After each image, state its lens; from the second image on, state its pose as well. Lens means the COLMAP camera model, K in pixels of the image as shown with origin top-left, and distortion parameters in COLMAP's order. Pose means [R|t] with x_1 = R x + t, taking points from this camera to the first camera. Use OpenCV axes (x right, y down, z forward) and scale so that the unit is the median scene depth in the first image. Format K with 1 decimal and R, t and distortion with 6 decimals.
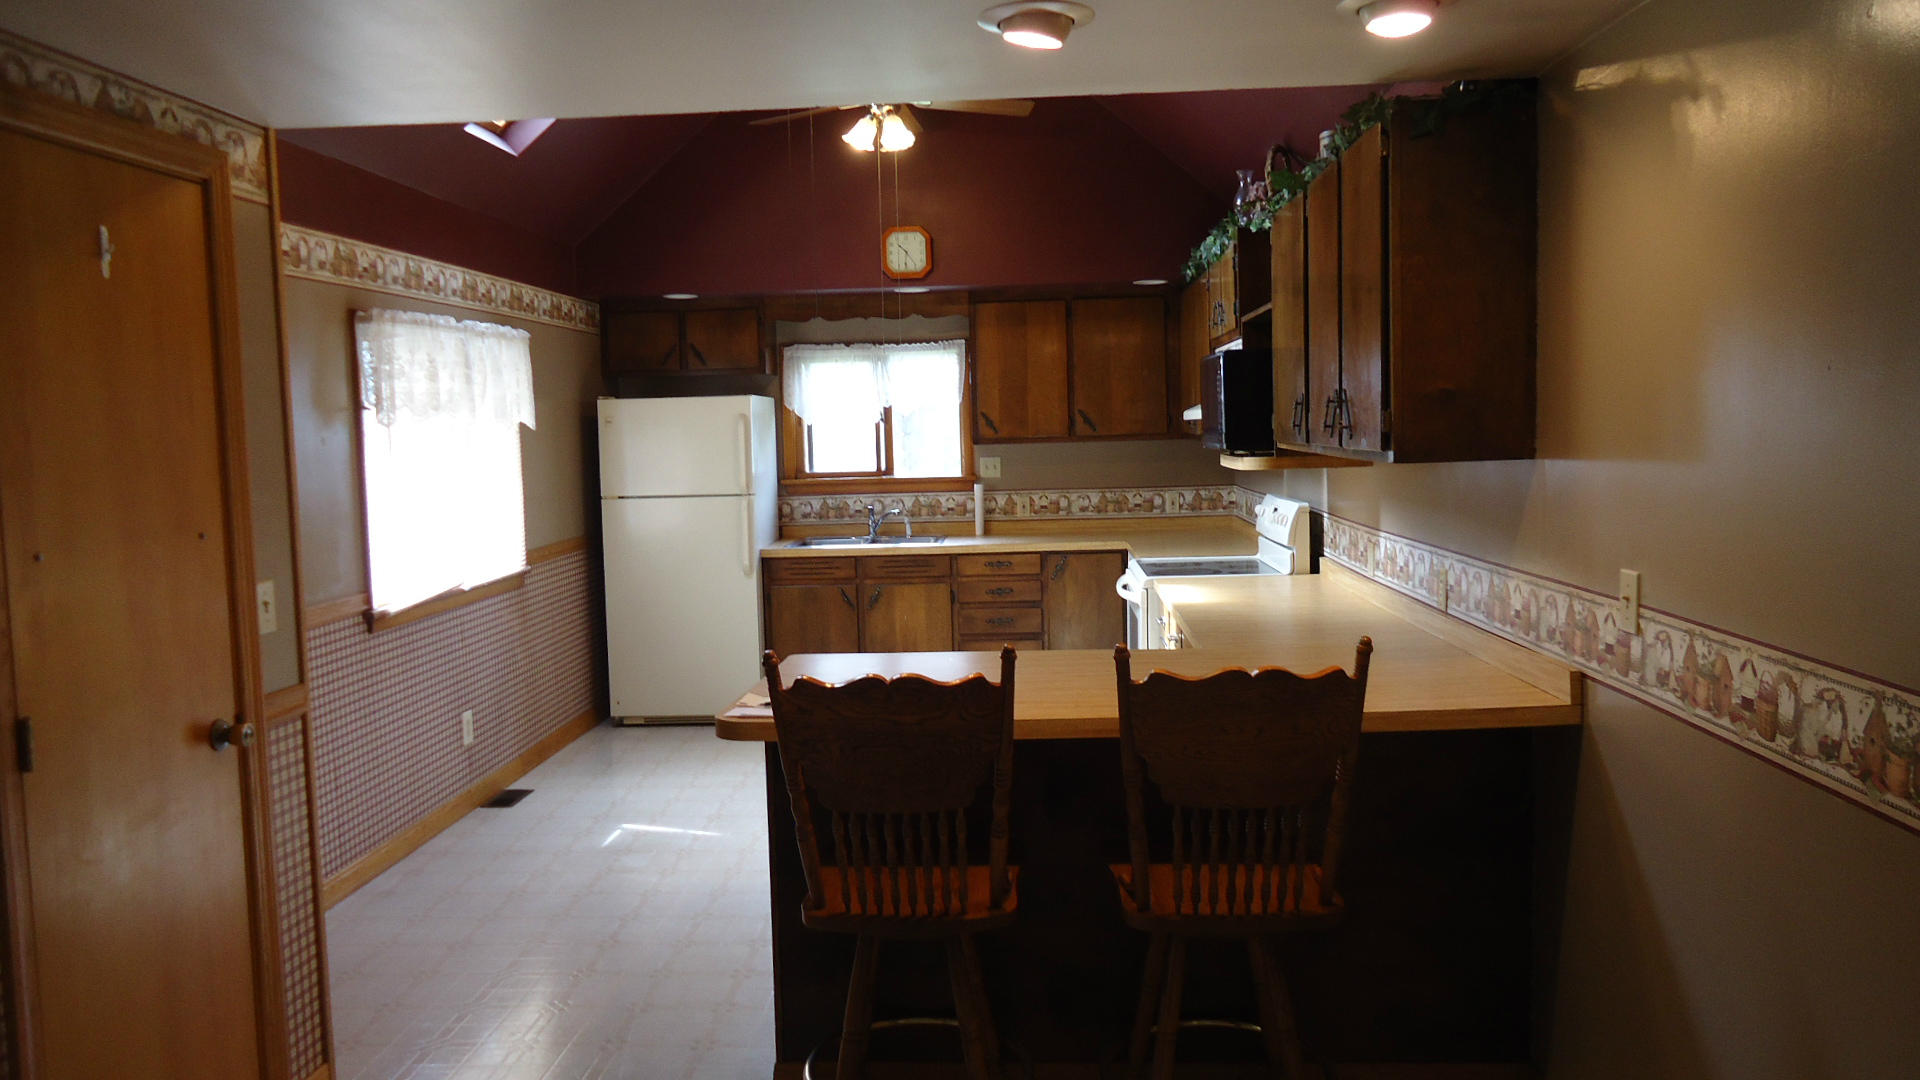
lens RADIAL K [[1391.1, 0, 954.0], [0, 1391.1, 537.4], [0, 0, 1]] dist [-0.014613, 0.011644]
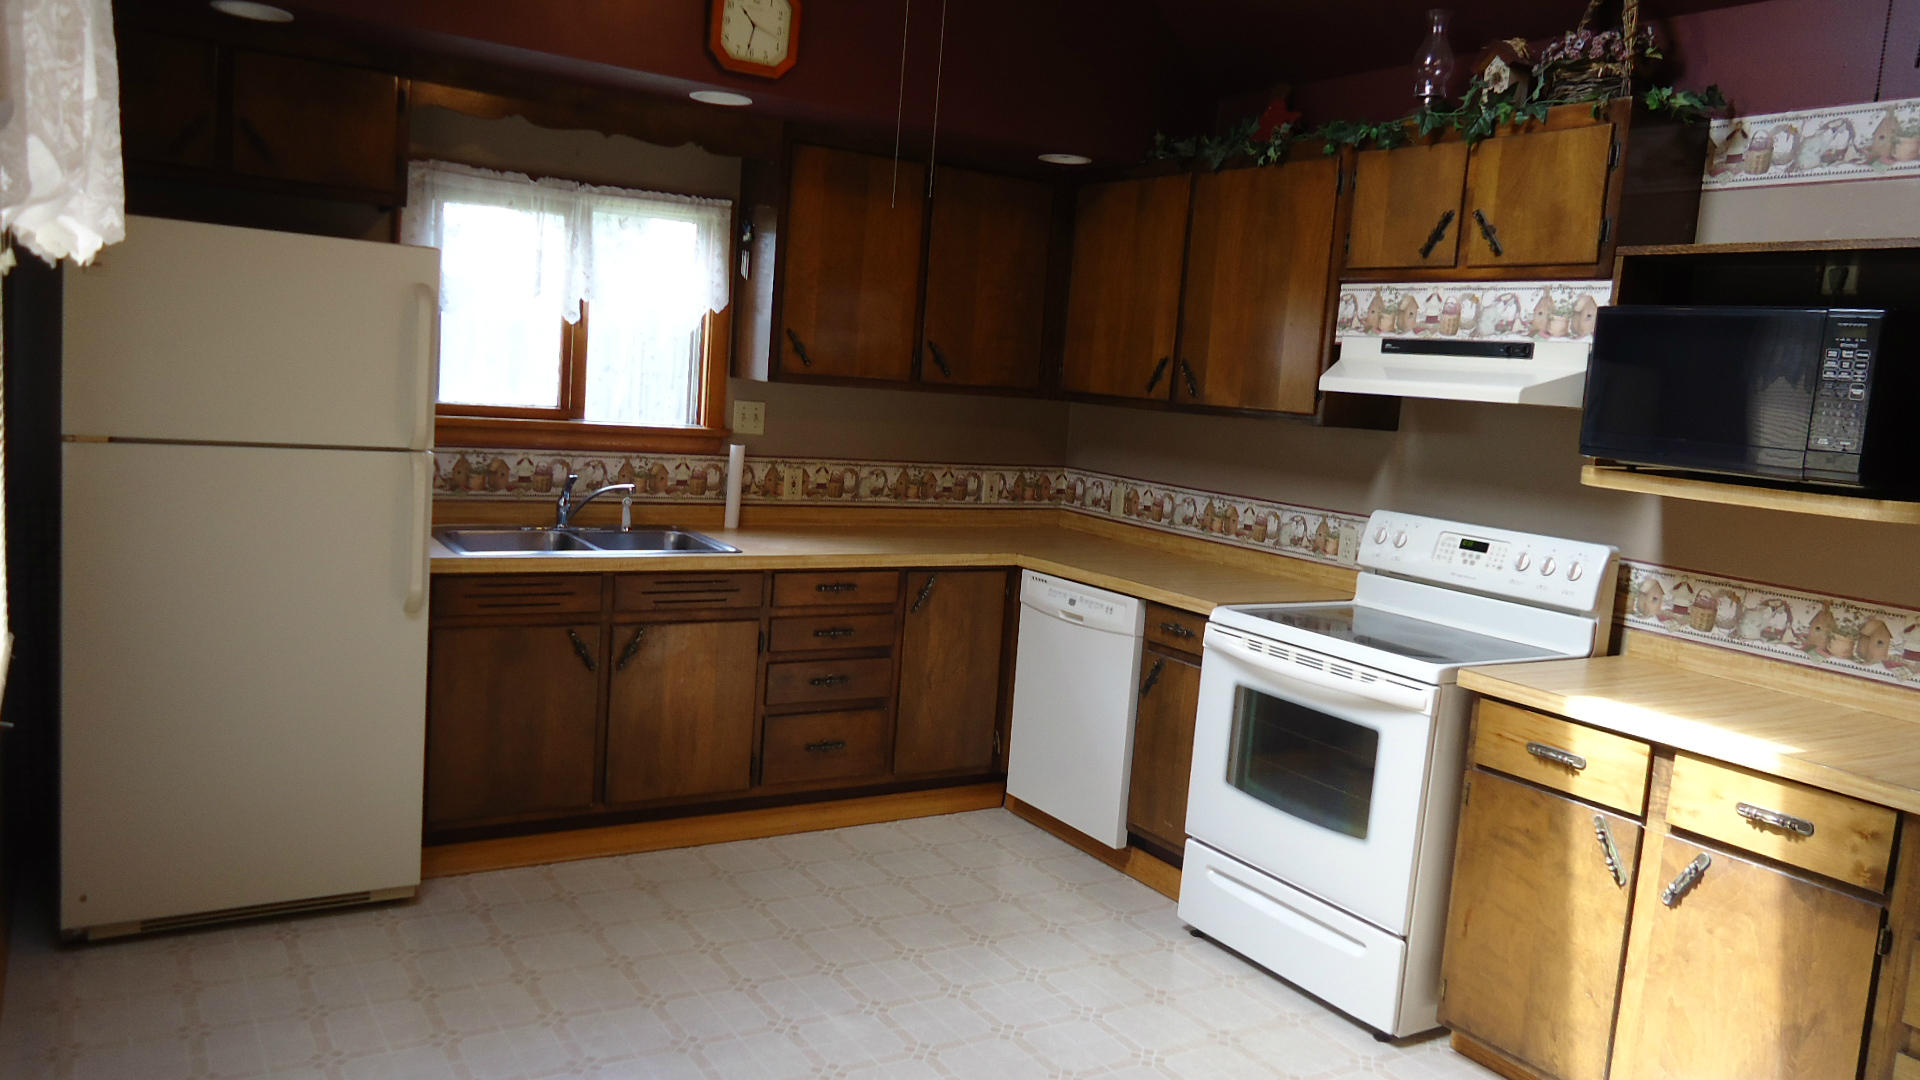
lens RADIAL K [[1391.1, 0, 954.0], [0, 1391.1, 537.4], [0, 0, 1]] dist [-0.014613, 0.011644]
pose [[0.811851, 0.018665, 0.583567, -0.273345], [-0.051244, 0.997910, 0.039374, -0.028211], [-0.581612, -0.061870, 0.811110, 0.476545]]
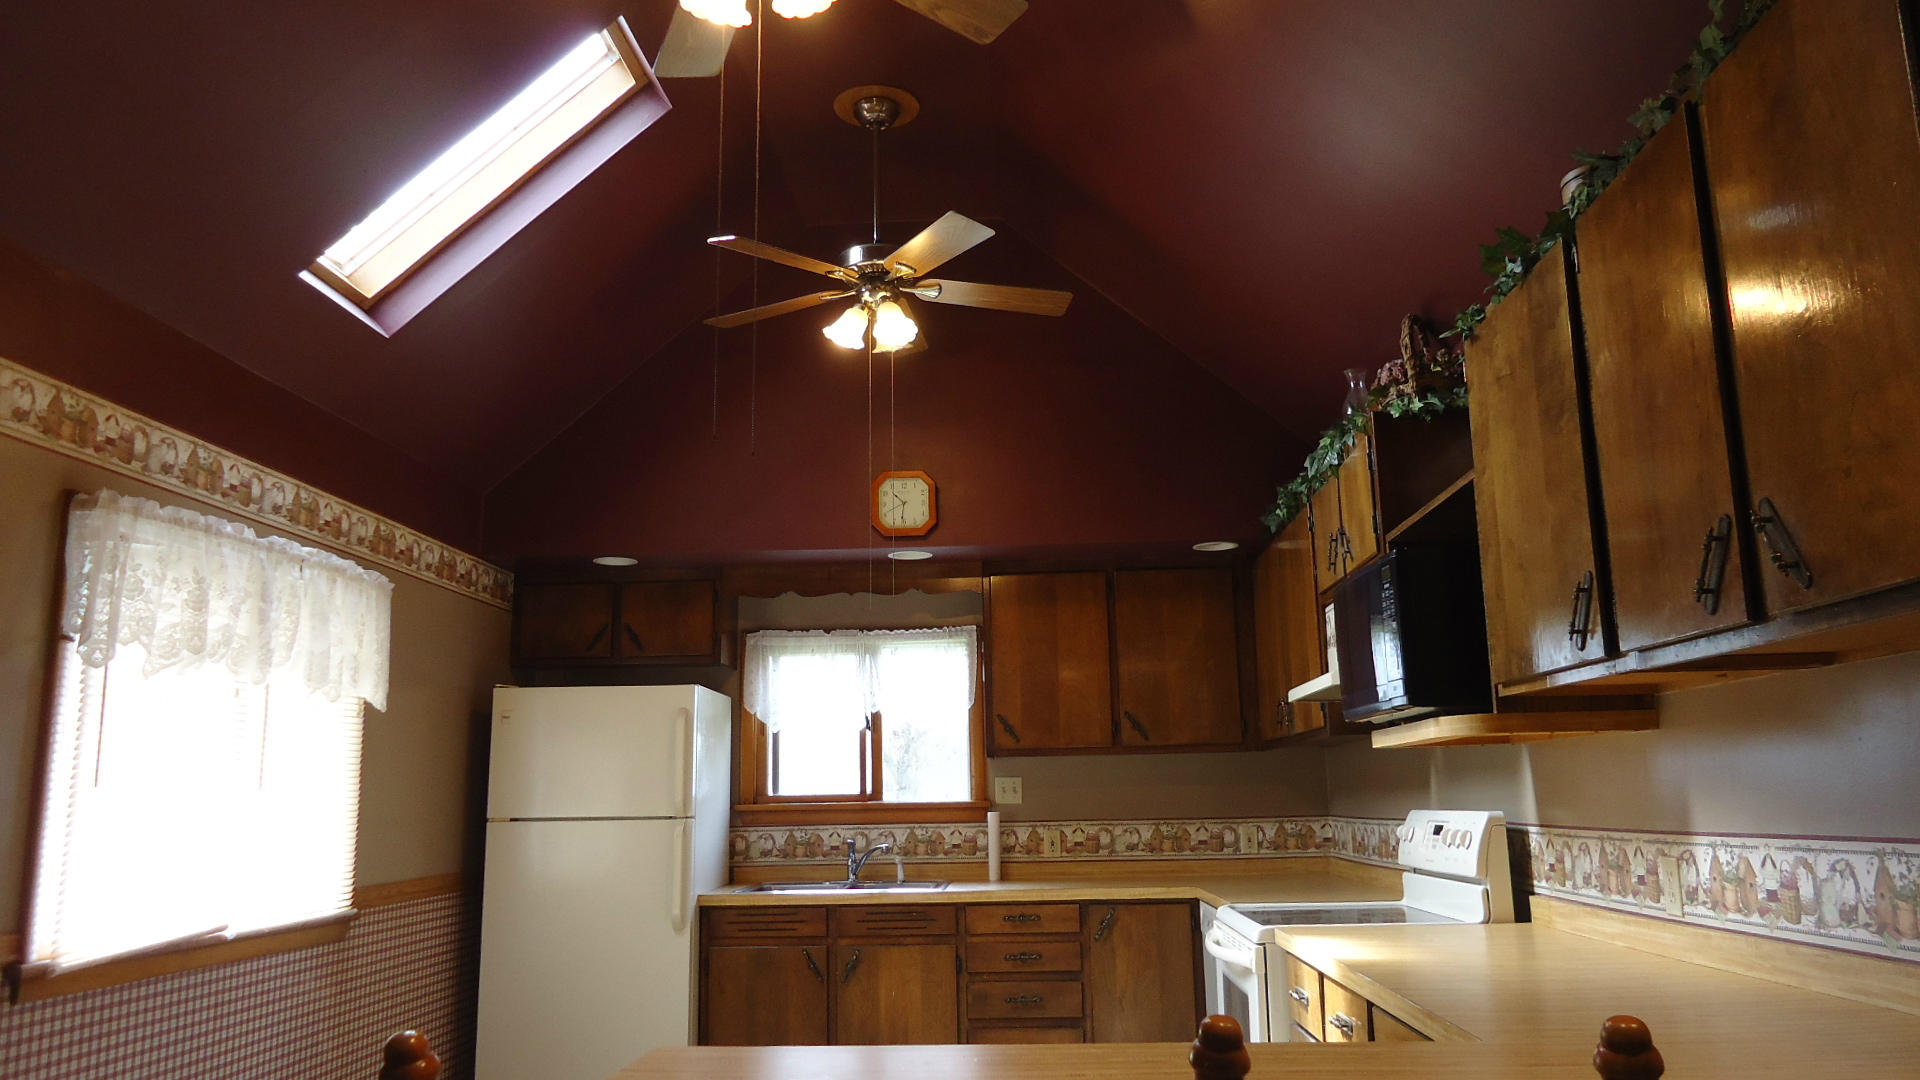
lens RADIAL K [[1391.1, 0, 954.0], [0, 1391.1, 537.4], [0, 0, 1]] dist [-0.014613, 0.011644]
pose [[0.999950, 0.009956, 0.000231, -0.005869], [-0.009539, 0.964212, -0.264962, 0.019669], [-0.002861, 0.264947, 0.964259, 0.238439]]
